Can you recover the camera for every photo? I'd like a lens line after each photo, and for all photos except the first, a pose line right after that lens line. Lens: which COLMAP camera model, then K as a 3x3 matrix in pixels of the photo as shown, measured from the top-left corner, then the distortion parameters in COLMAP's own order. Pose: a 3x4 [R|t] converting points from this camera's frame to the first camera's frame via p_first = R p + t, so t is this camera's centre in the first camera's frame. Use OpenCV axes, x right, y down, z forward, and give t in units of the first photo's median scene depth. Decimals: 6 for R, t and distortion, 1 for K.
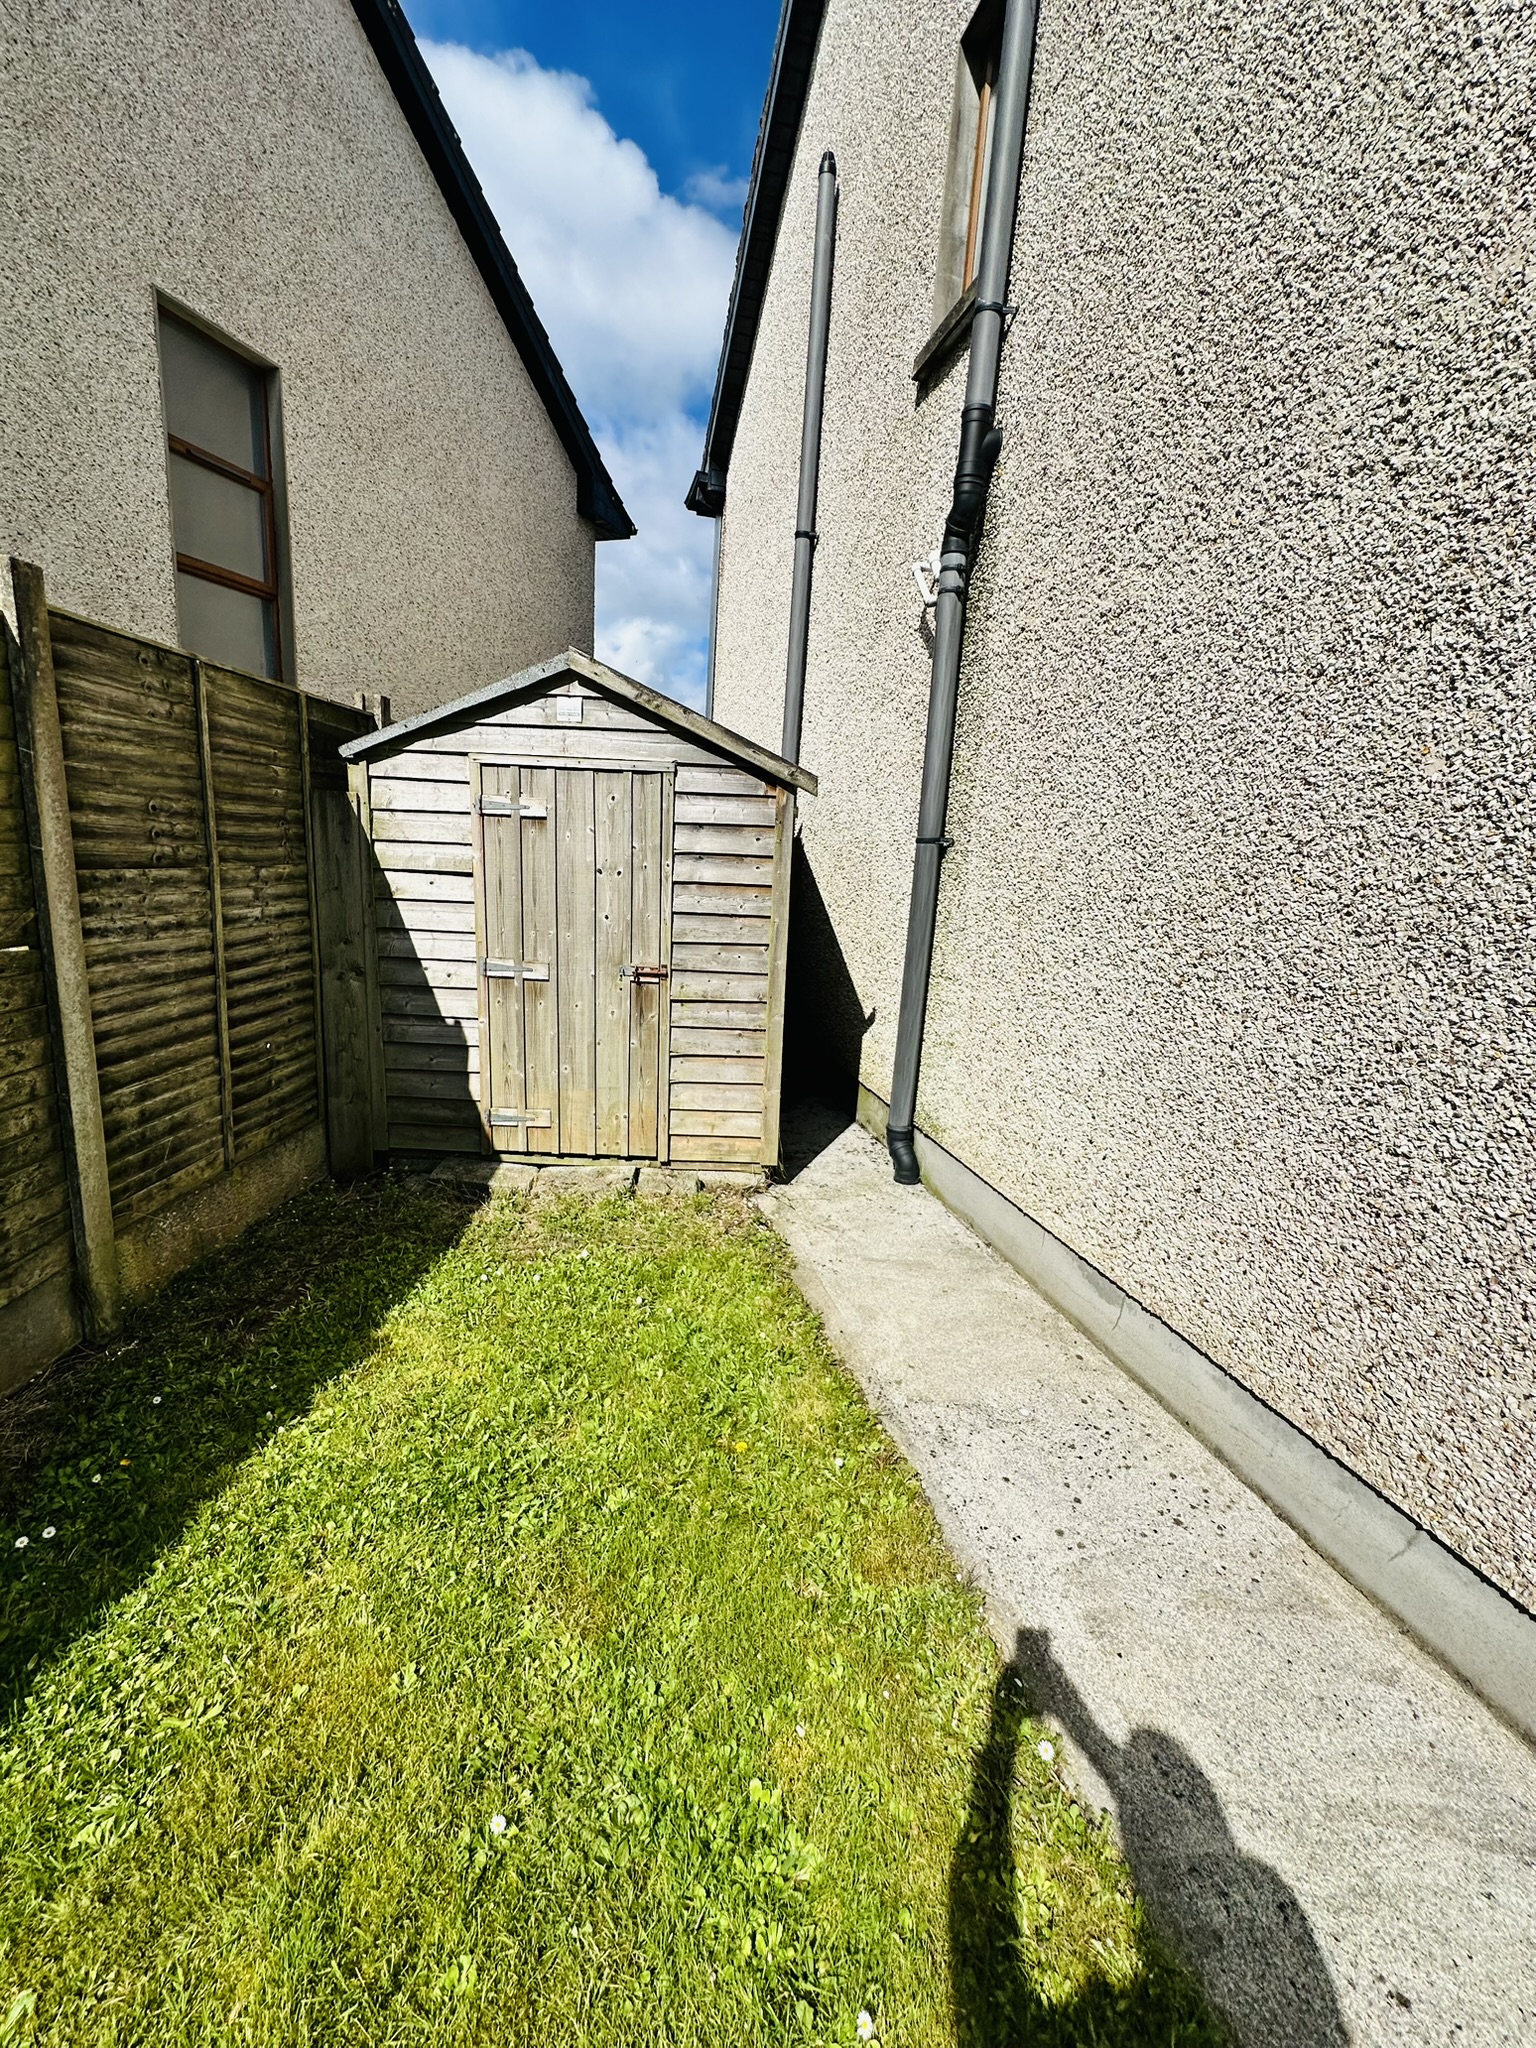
lens RADIAL K [[818.3, 0, 768.1], [0, 818.3, 1022.8], [0, 0, 1]] dist [0.013558, 0.000316]
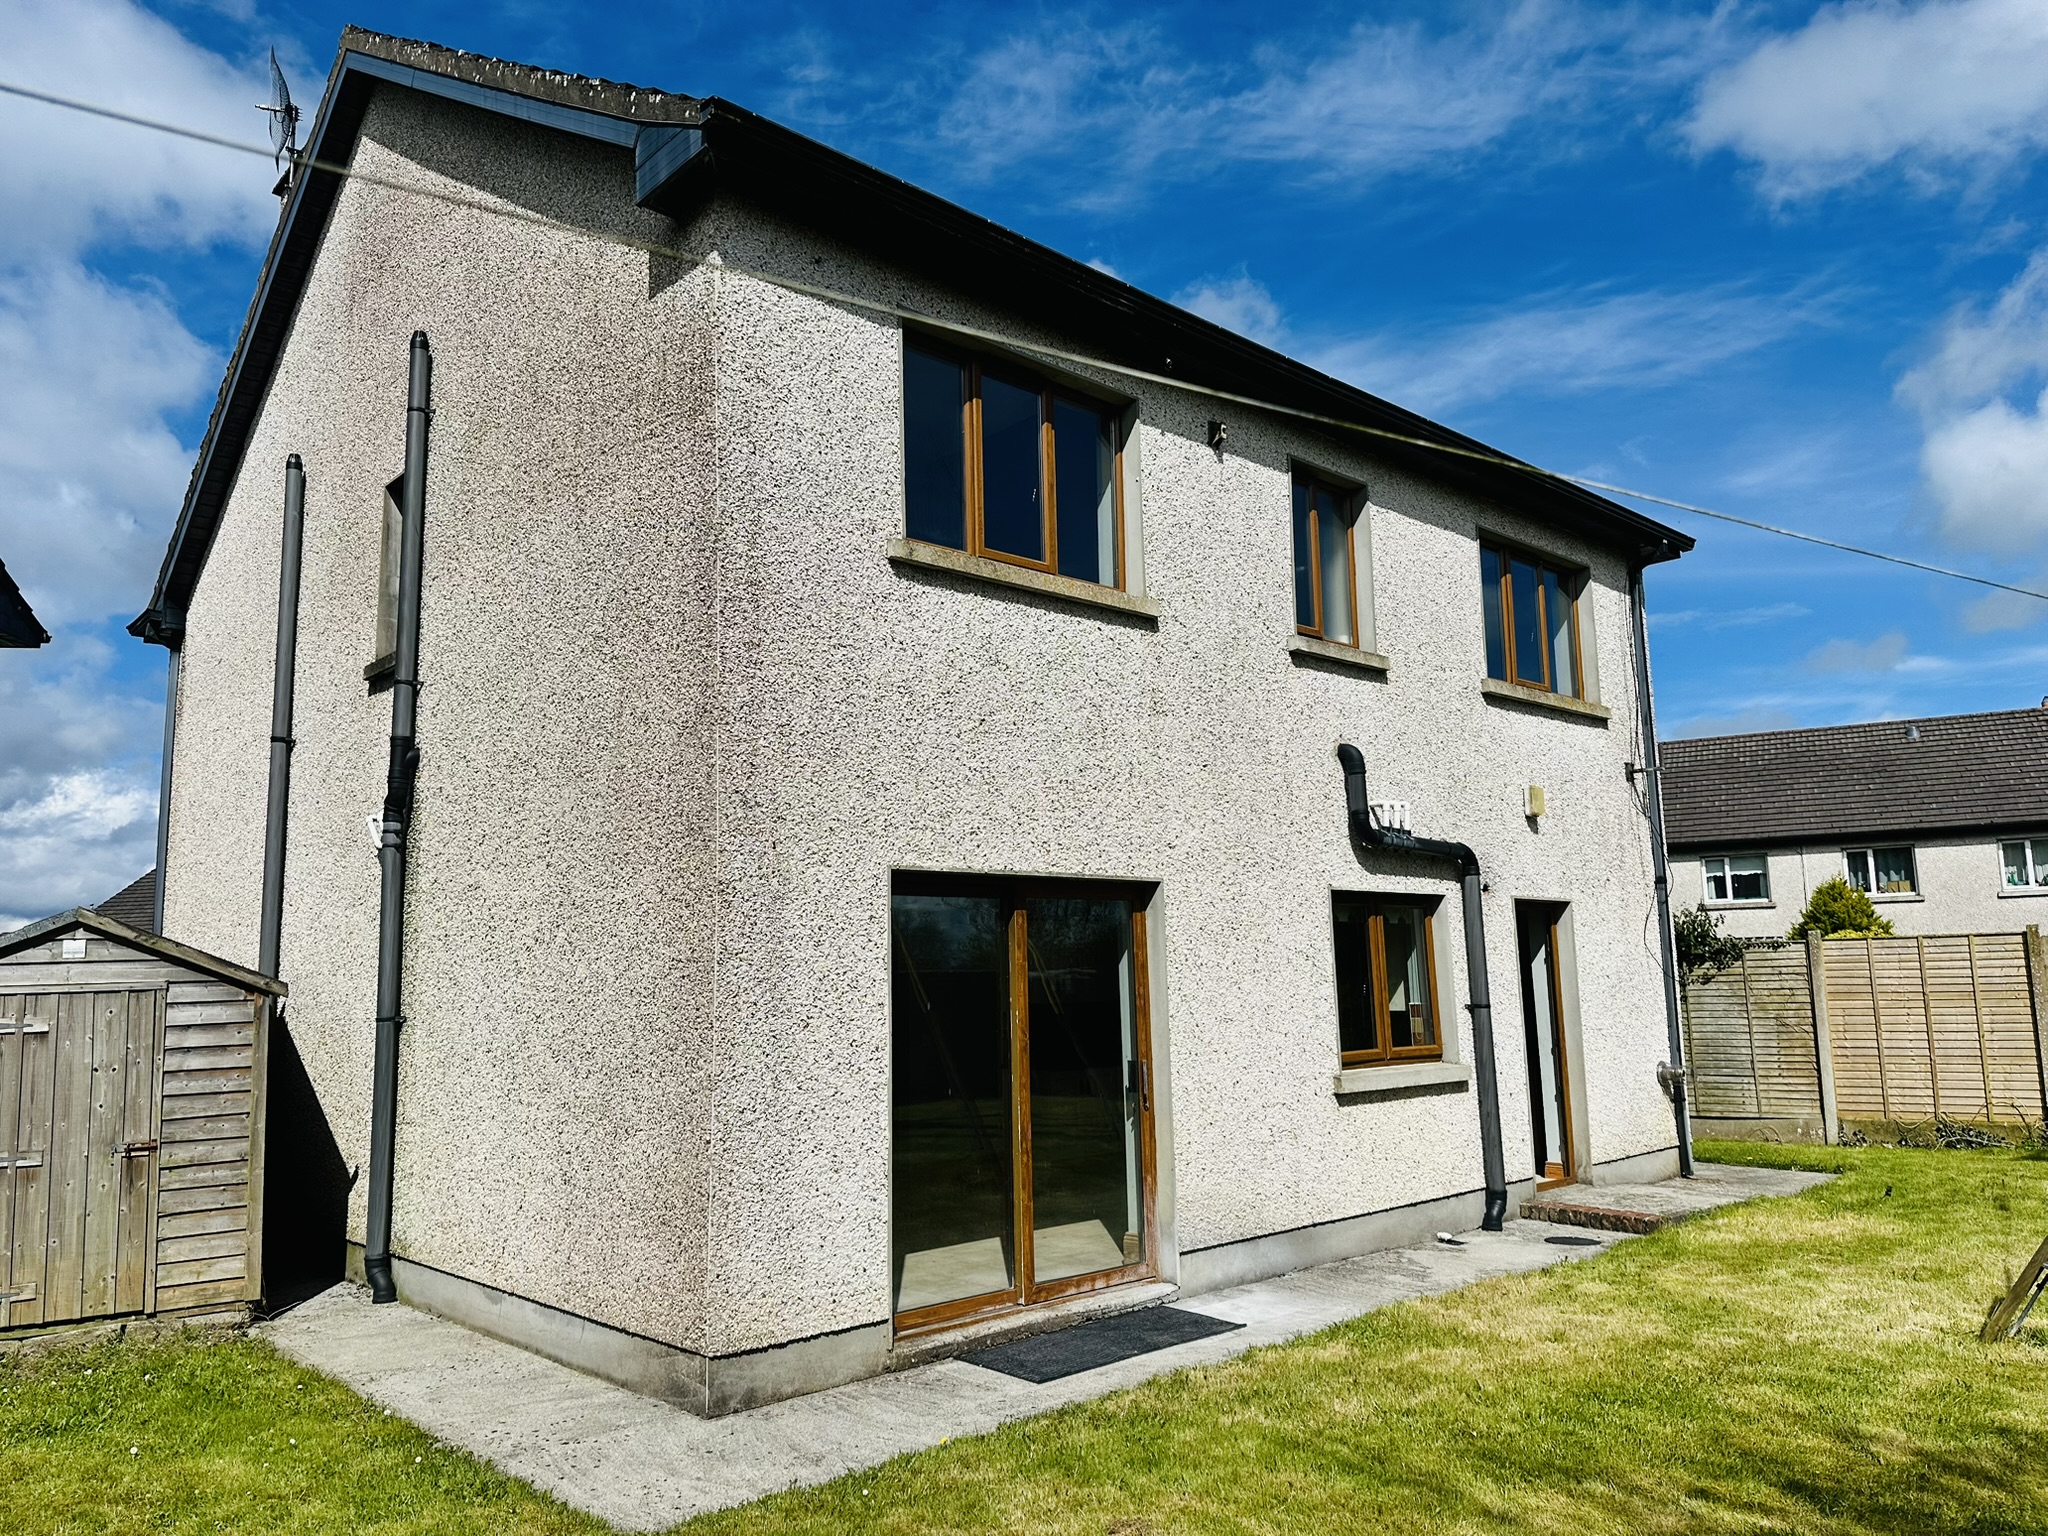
lens RADIAL K [[1437.1, 0, 1028.1], [0, 1437.1, 772.8], [0, 0, 1]] dist [0.007872, -0.006973]
pose [[0.876390, -0.012638, 0.481437, -0.009630], [0.172711, 0.941411, -0.289683, 0.265343], [-0.449569, 0.337024, 0.827226, -1.582364]]
